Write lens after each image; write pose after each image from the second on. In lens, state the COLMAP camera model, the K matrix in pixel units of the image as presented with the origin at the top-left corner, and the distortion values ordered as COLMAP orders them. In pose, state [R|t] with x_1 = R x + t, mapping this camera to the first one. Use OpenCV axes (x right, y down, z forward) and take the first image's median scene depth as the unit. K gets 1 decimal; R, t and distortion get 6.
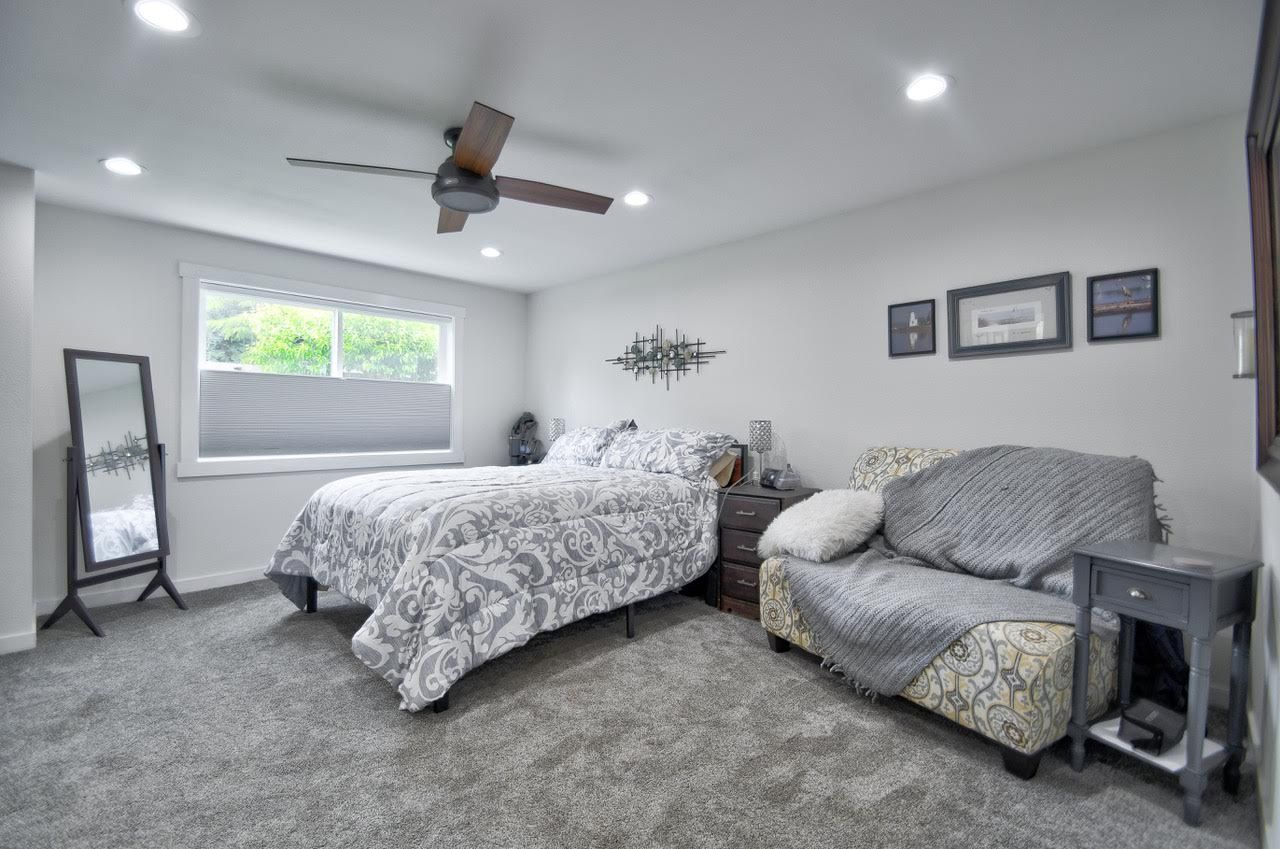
lens RADIAL K [[563.9, 0, 624.3], [0, 563.9, 417.1], [0, 0, 1]] dist [0.000612, -0.011568]
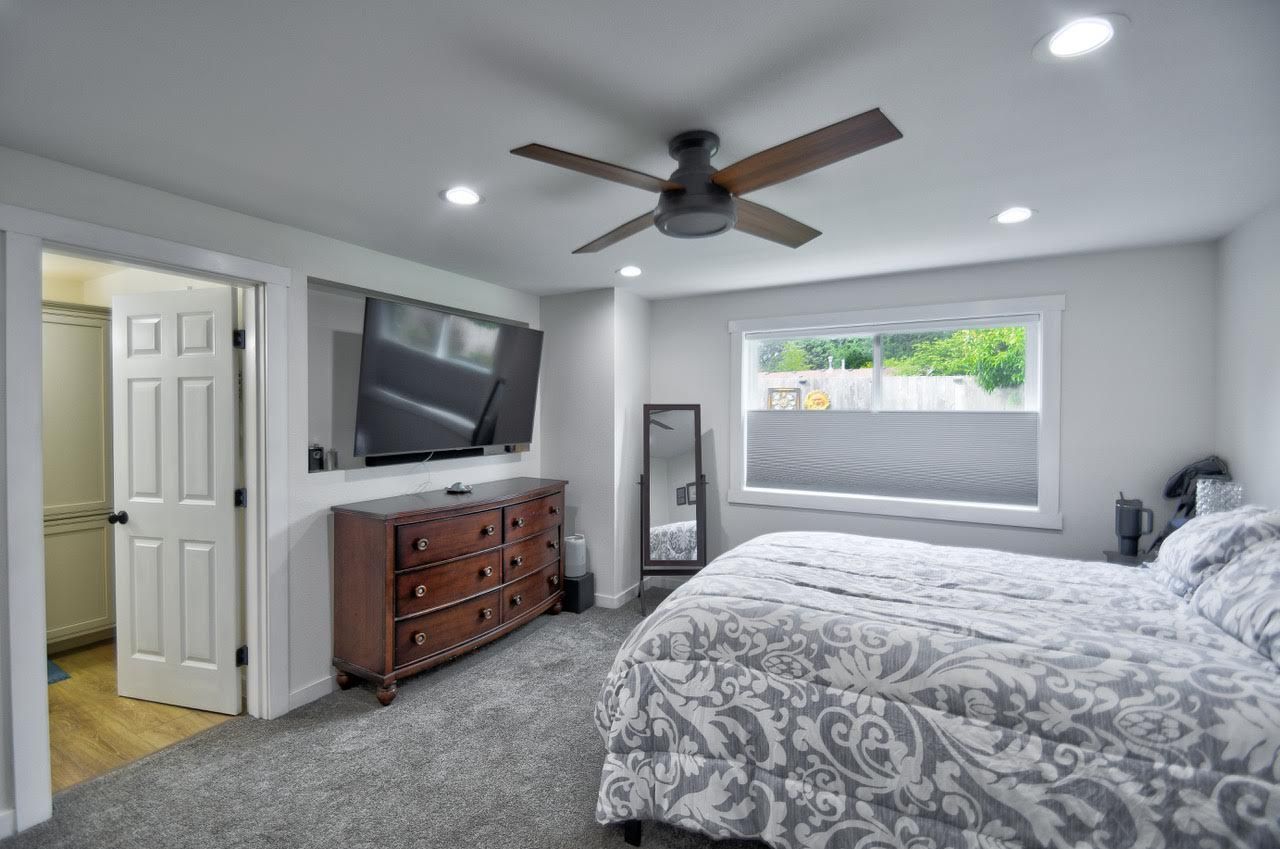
lens RADIAL K [[563.9, 0, 624.3], [0, 563.9, 417.1], [0, 0, 1]] dist [0.000612, -0.011568]
pose [[0.270309, 0.002226, -0.962771, 0.421830], [0.002320, 0.999993, 0.002964, -0.108785], [0.962771, -0.003035, 0.270302, 0.652237]]
